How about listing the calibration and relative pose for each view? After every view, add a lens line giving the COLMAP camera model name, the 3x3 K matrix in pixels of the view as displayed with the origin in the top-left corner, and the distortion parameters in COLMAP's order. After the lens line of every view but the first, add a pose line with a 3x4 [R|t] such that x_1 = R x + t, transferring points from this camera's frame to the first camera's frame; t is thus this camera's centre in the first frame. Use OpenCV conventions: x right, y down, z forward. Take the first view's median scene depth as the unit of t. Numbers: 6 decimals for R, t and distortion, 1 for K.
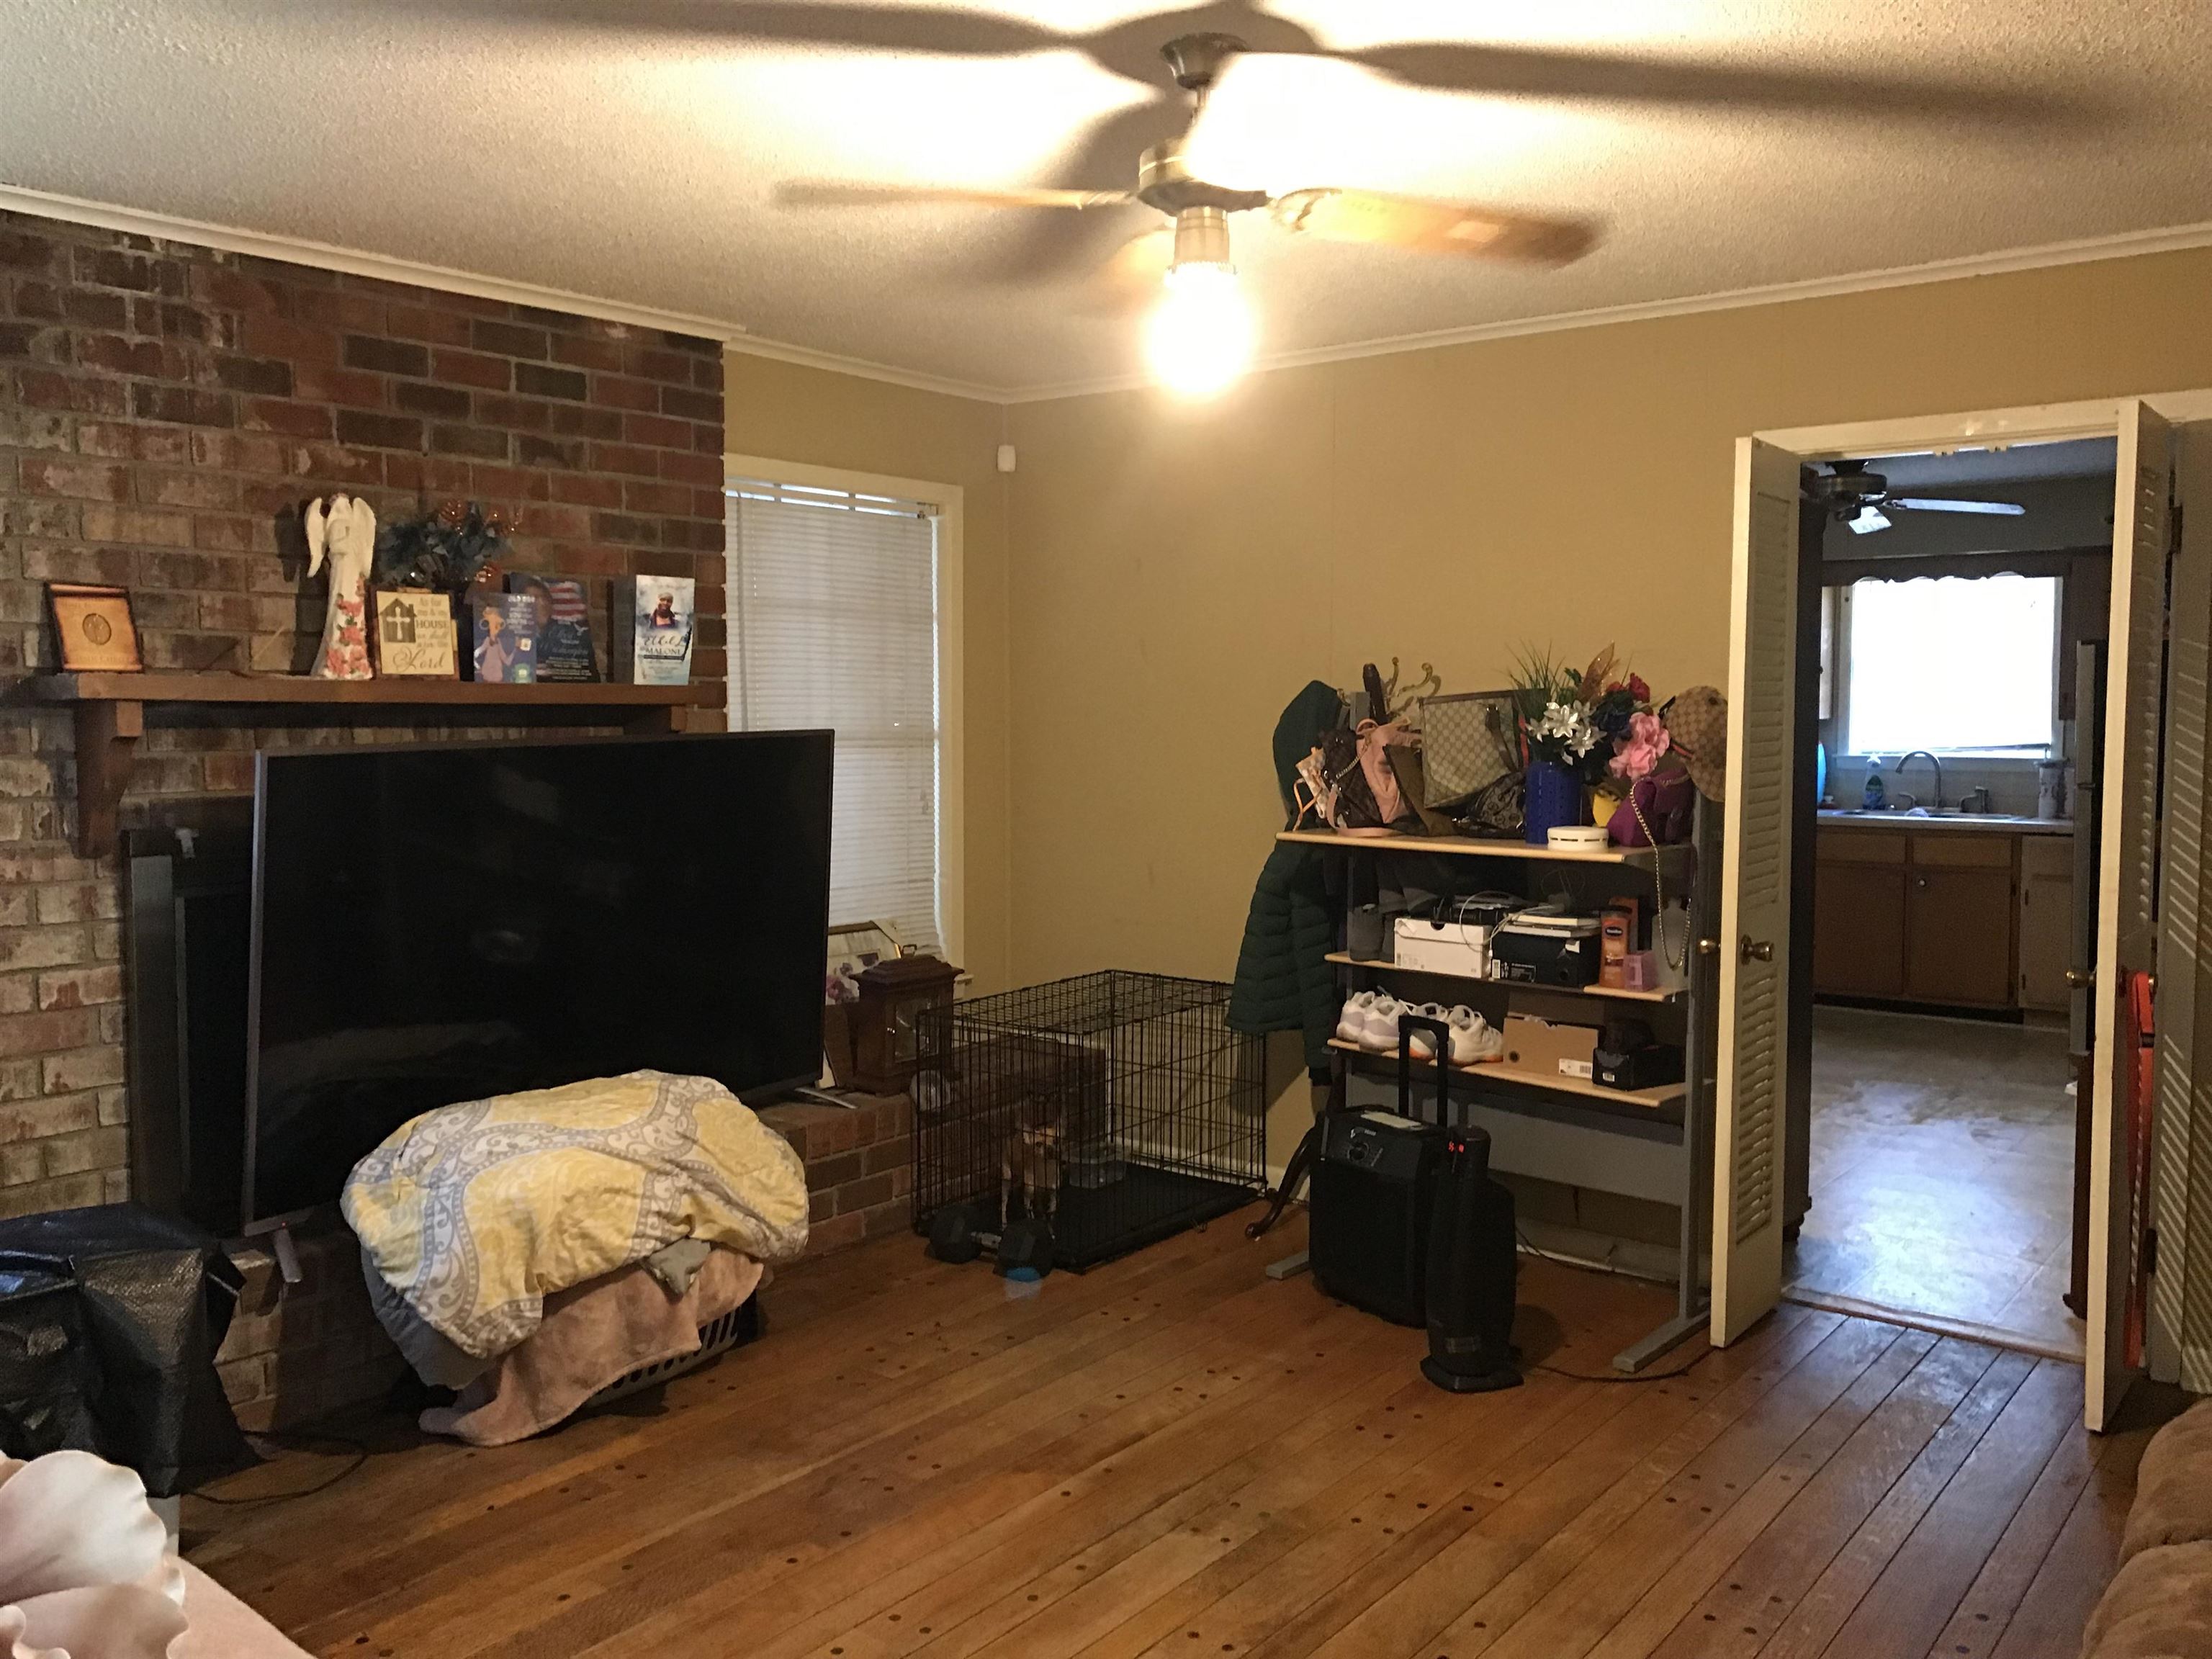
lens RADIAL K [[1816.5, 0, 1107.1], [0, 1816.5, 830.8], [0, 0, 1]] dist [0.019030, 0.003745]
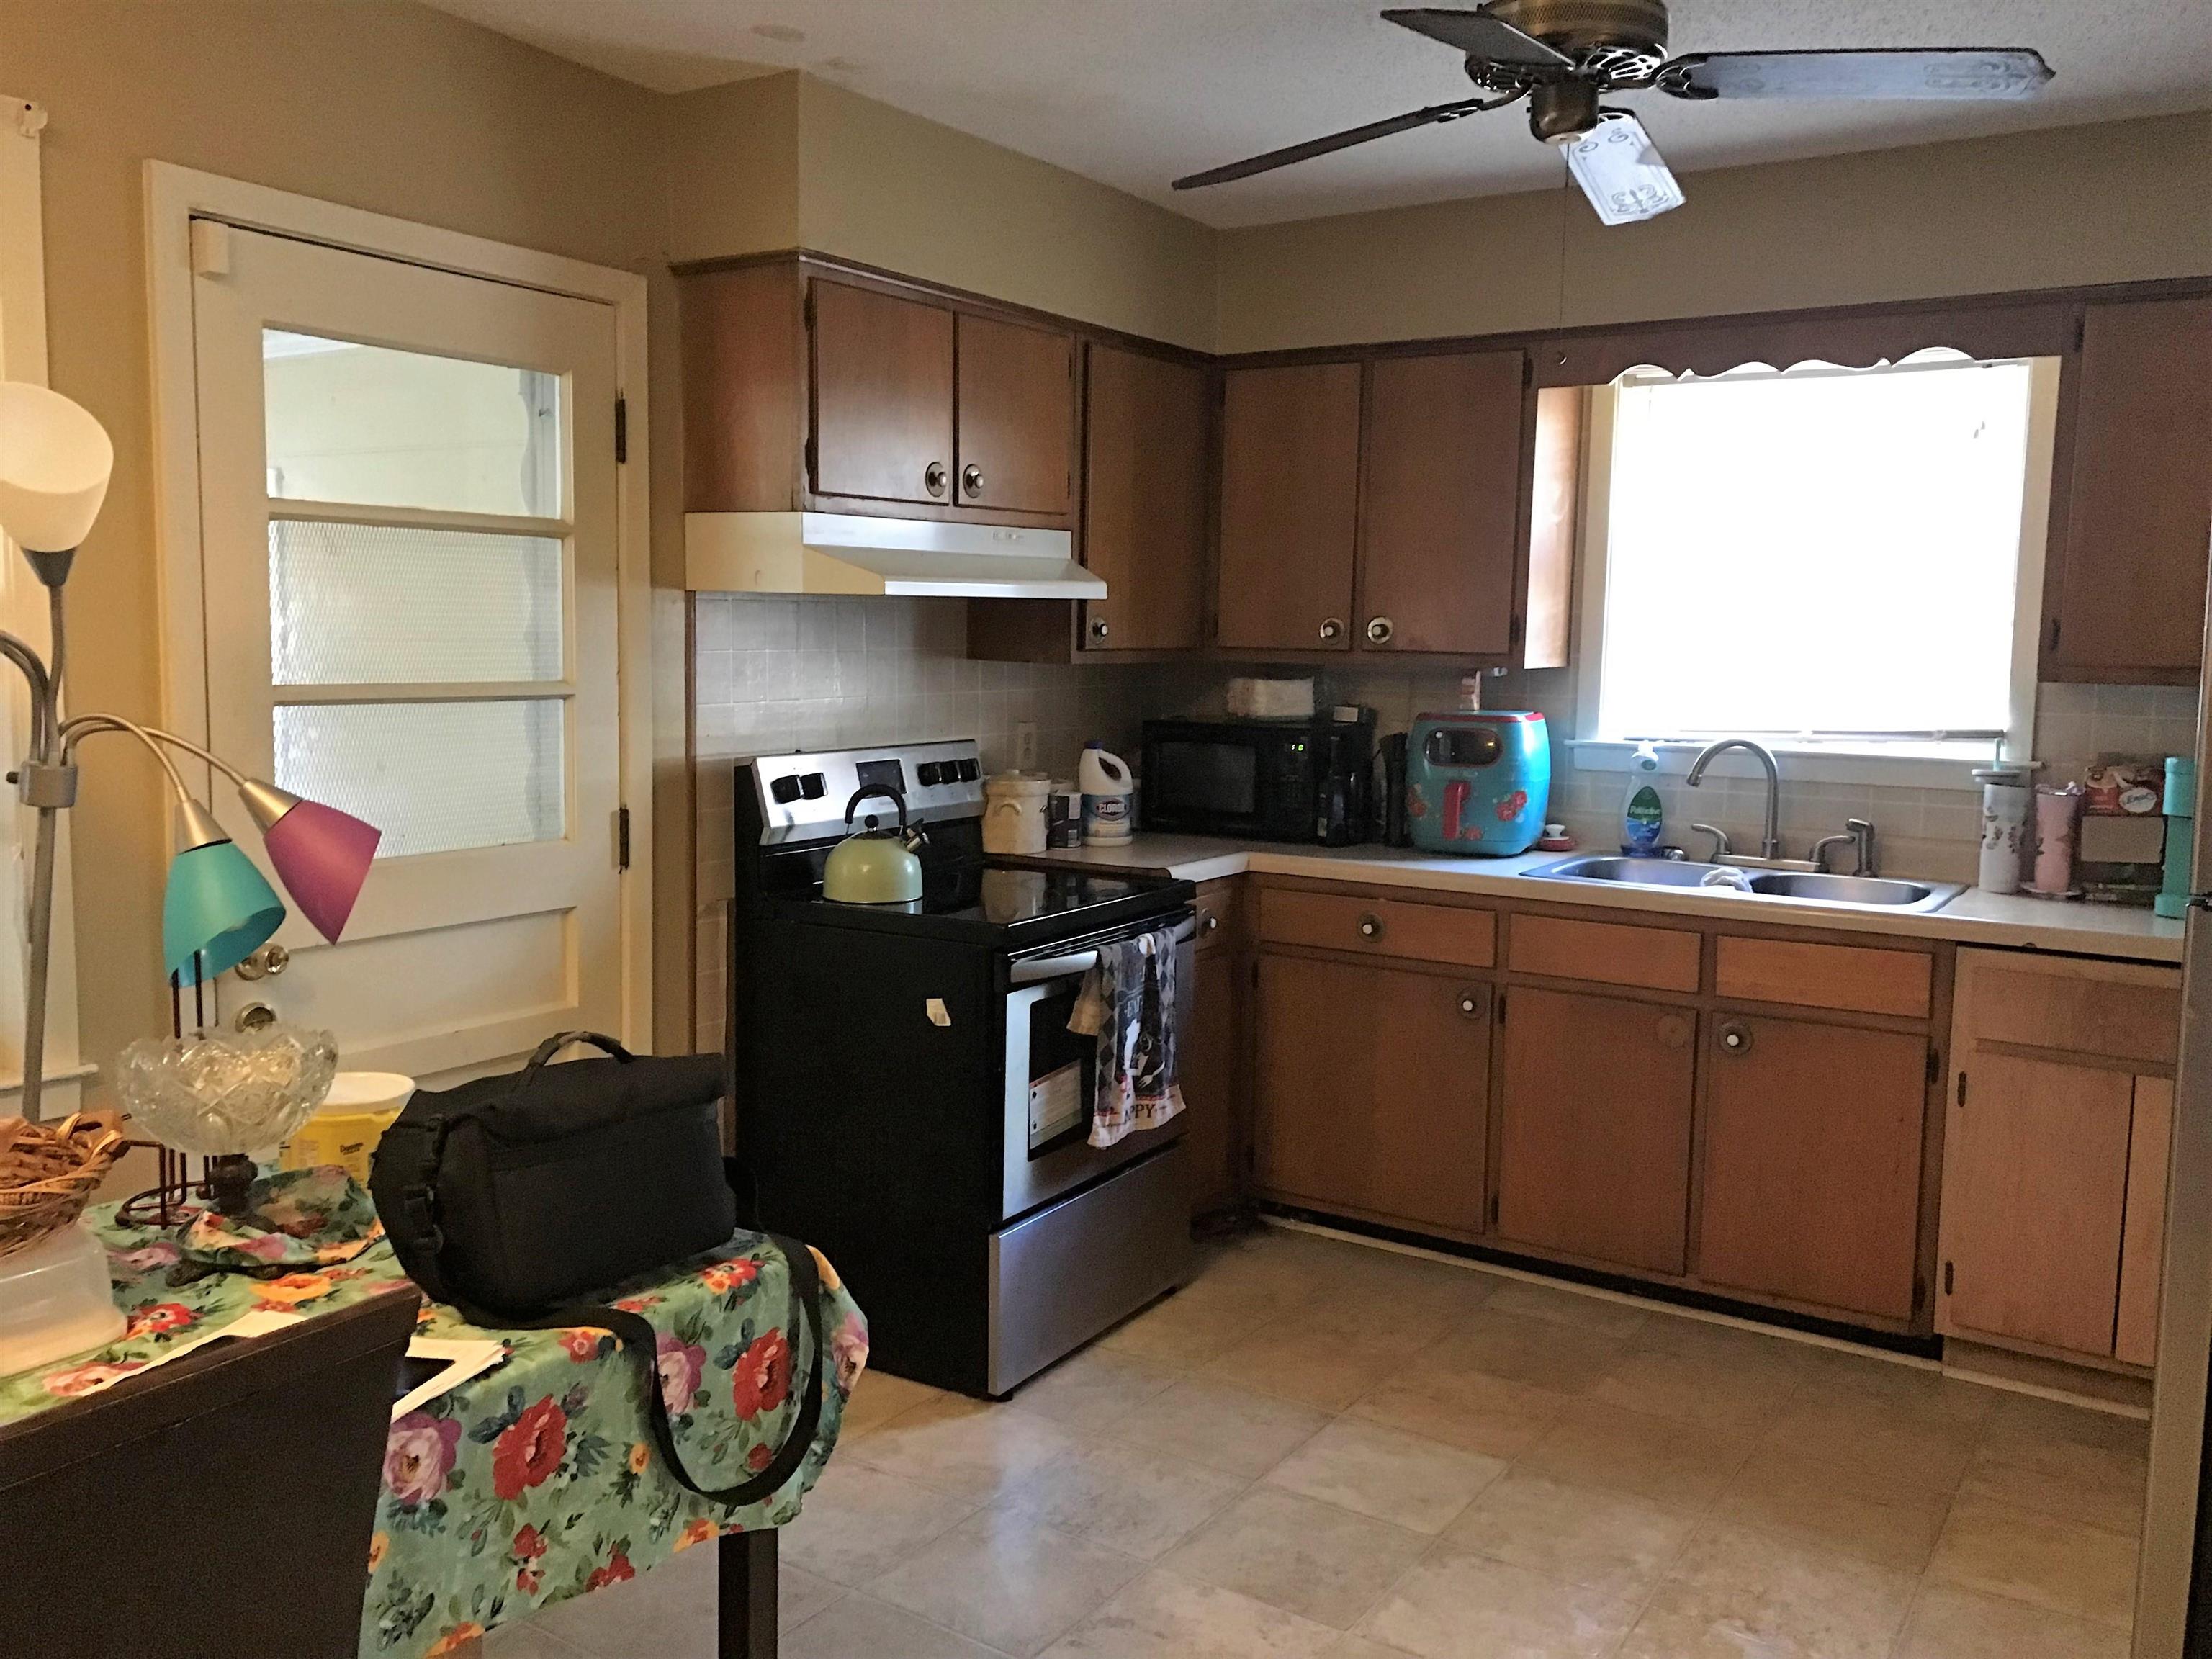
lens RADIAL K [[1816.5, 0, 1105.9], [0, 1816.5, 822.8], [0, 0, 1]] dist [0.019030, 0.003745]
pose [[0.996610, 0.017961, 0.080290, 0.242187], [-0.020635, 0.999255, 0.032607, -0.033803], [-0.079644, -0.034154, 0.996238, 0.535995]]
